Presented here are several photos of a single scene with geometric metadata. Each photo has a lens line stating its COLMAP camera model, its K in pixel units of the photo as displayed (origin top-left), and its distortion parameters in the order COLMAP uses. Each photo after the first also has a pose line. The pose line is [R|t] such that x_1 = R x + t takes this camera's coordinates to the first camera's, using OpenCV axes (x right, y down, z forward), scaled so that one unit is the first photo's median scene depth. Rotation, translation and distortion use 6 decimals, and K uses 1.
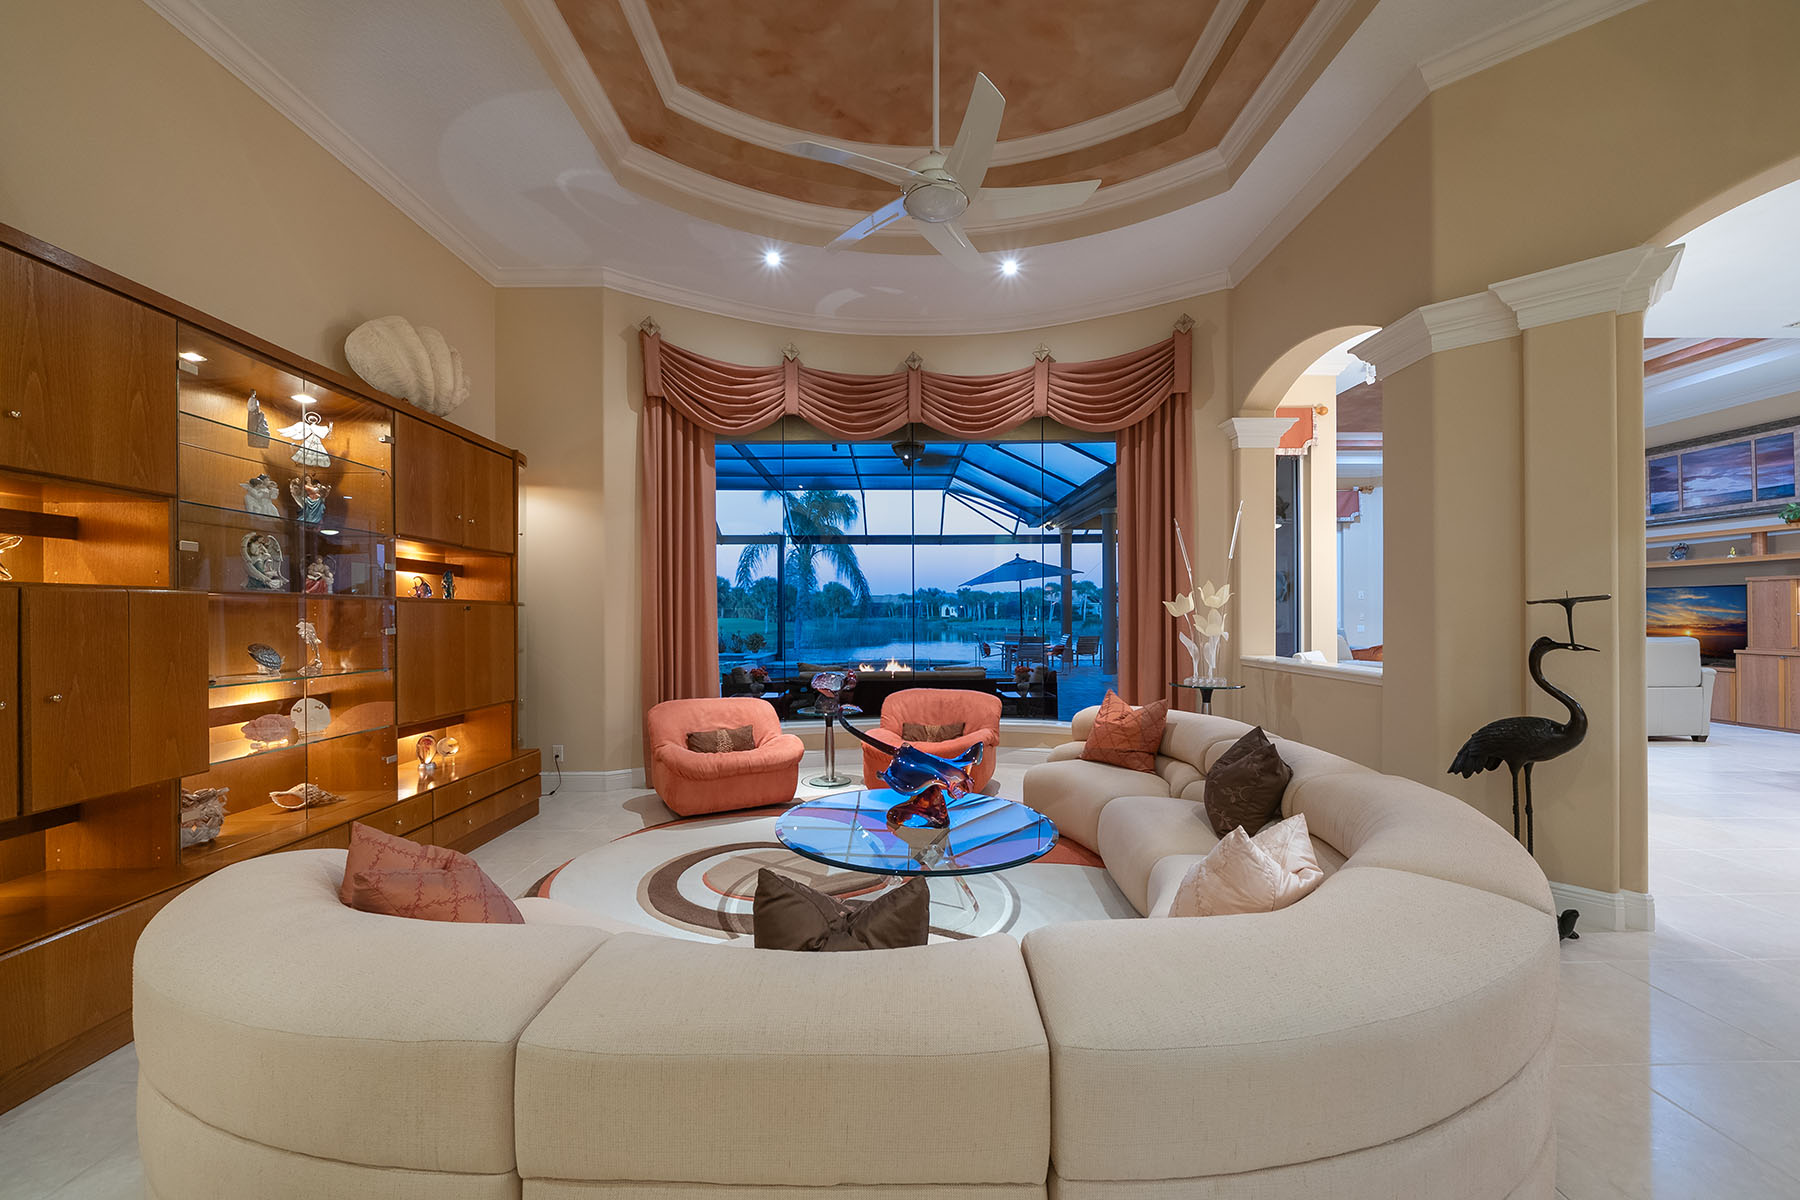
lens RADIAL K [[672.4, 0, 894.4], [0, 672.4, 609.0], [0, 0, 1]] dist [-0.007792, 0.000502]
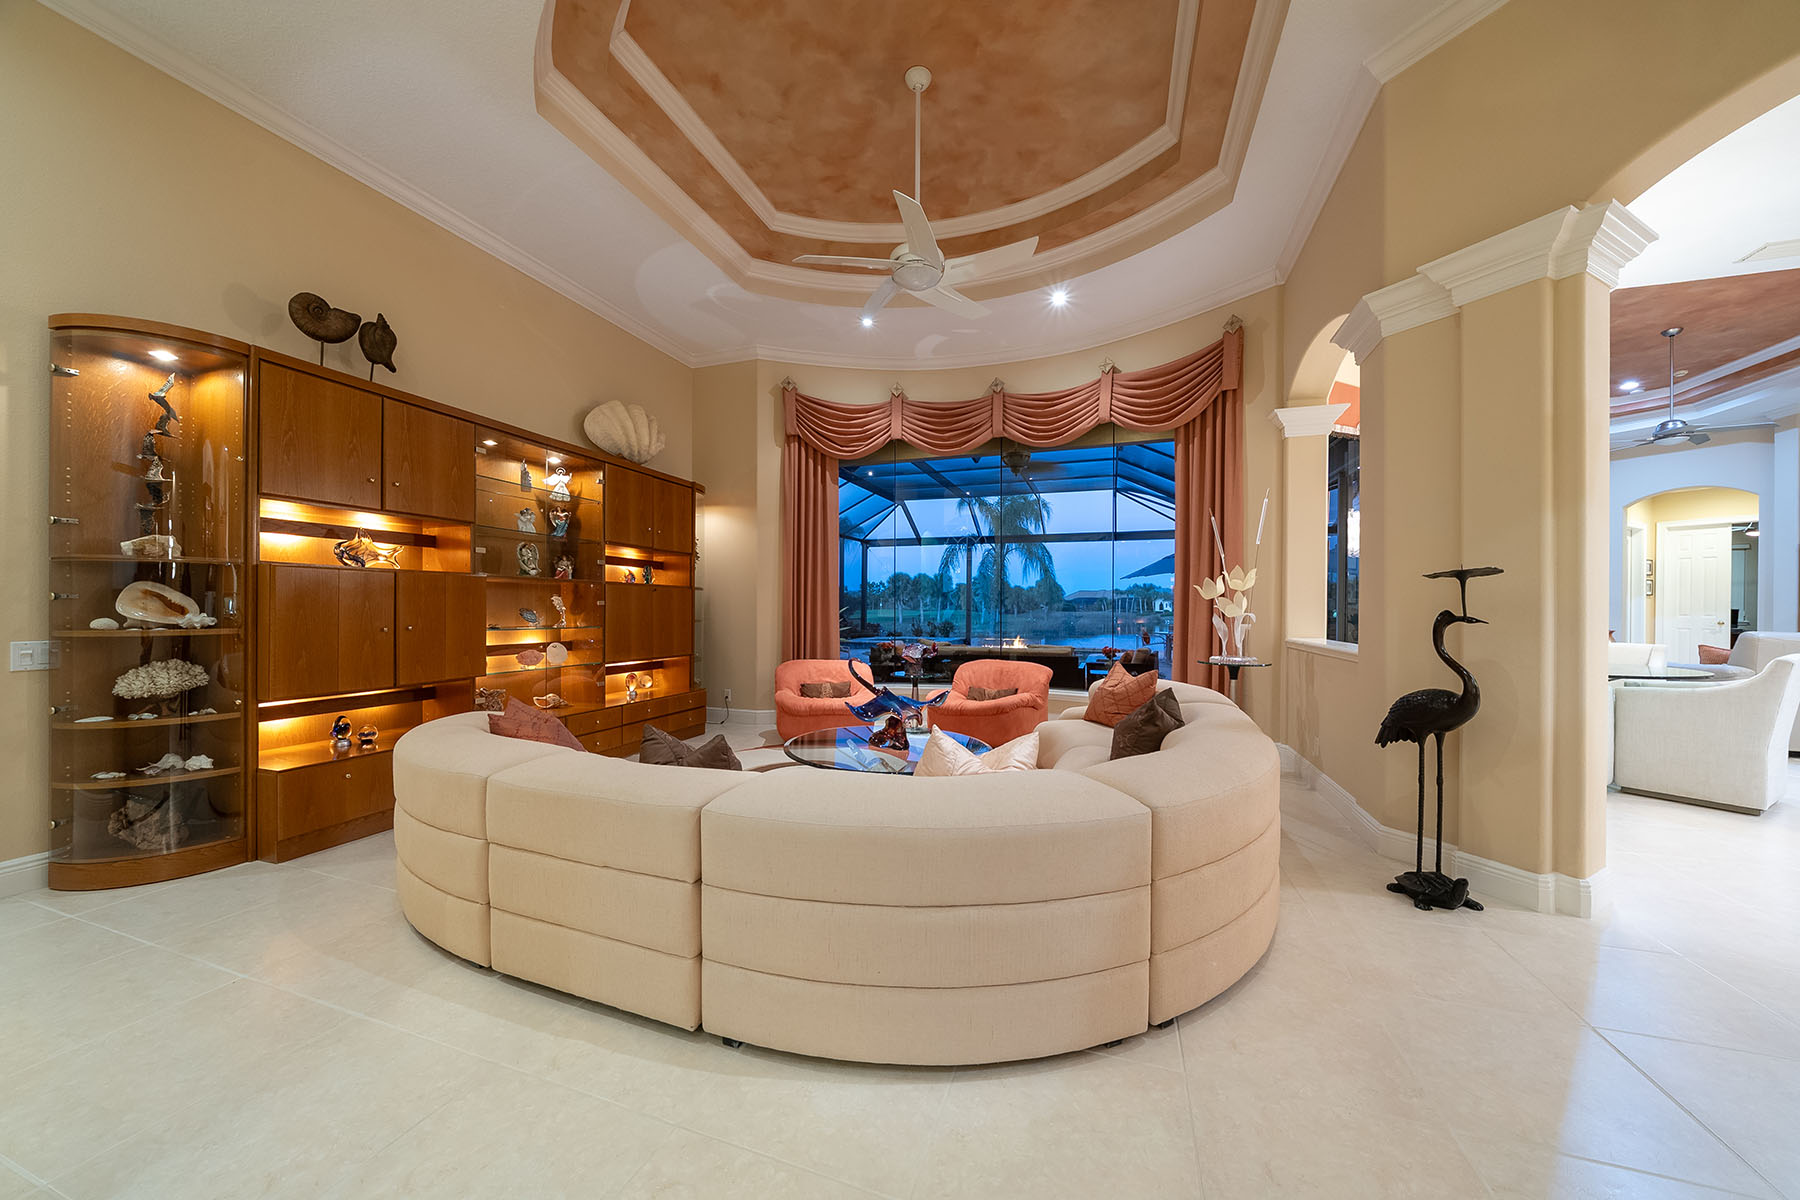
lens RADIAL K [[601.1, 0, 899.3], [0, 601.1, 604.7], [0, 0, 1]] dist [-0.010995, -0.000354]
pose [[0.944059, 0.007409, -0.329694, 0.308877], [-0.006404, 0.999971, 0.004134, 0.022159], [0.329715, -0.001791, 0.944079, -0.084436]]
